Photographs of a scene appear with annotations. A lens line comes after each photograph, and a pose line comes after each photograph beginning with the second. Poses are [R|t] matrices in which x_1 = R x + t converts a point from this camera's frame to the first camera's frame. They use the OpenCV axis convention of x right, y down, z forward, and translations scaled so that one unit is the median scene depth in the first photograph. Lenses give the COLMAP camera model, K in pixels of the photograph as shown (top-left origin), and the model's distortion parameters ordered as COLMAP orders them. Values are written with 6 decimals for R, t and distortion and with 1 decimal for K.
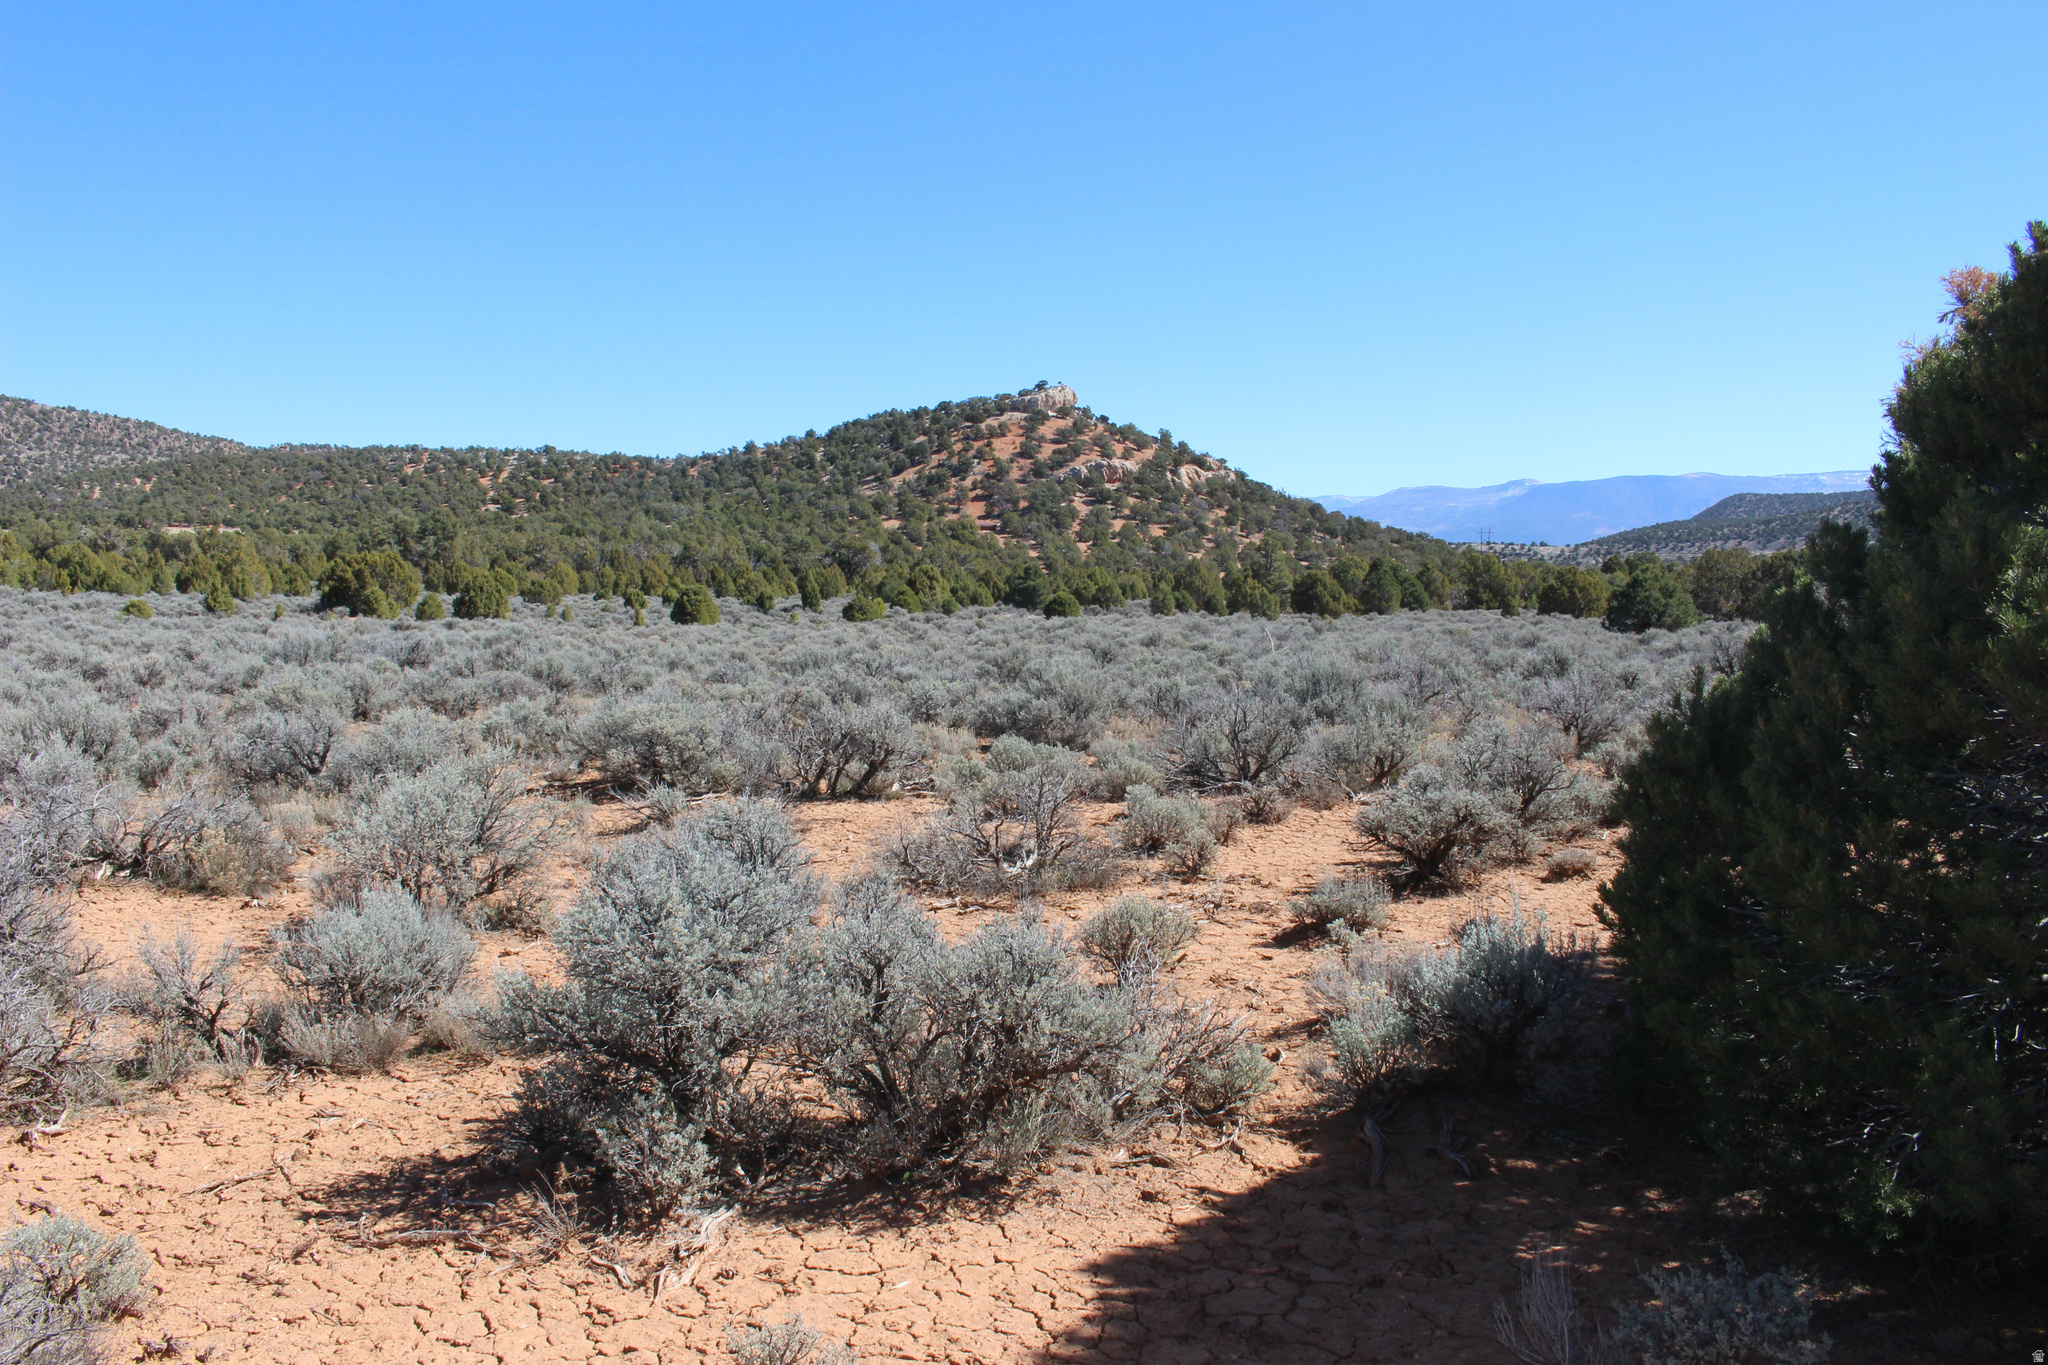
lens RADIAL K [[1658.7, 0, 995.1], [0, 1658.7, 682.8], [0, 0, 1]] dist [-0.156017, 0.115872]
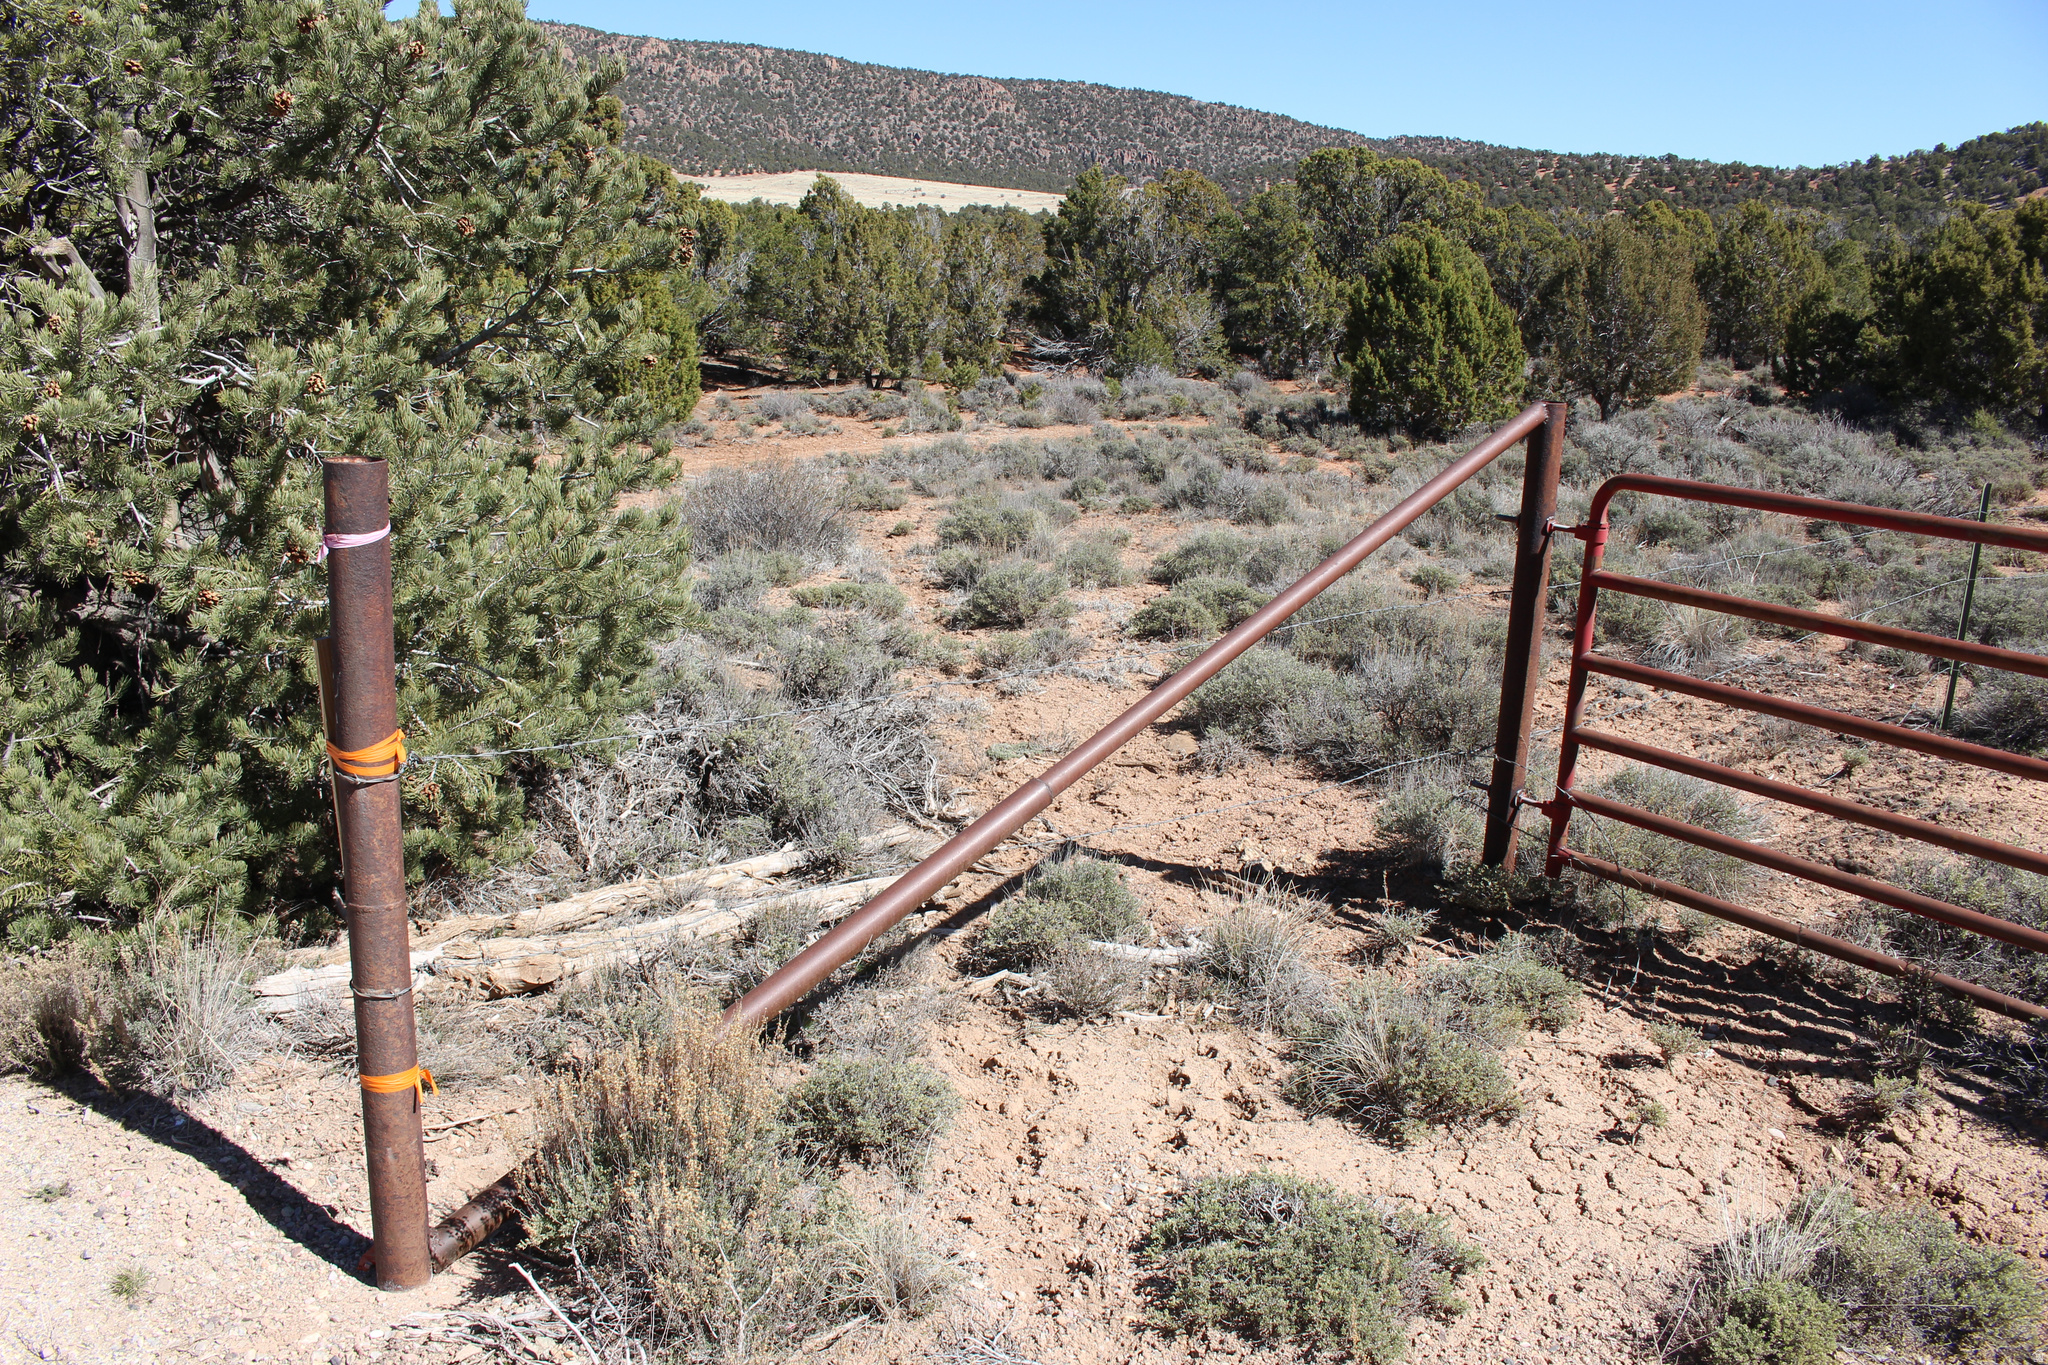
lens RADIAL K [[1658.7, 0, 1003.5], [0, 1658.7, 692.6], [0, 0, 1]] dist [-0.156017, 0.115872]
pose [[0.810474, 0.168085, -0.561141, 0.025335], [-0.057447, 0.976137, 0.209420, 0.006637], [0.582951, -0.137493, 0.800790, -0.178580]]
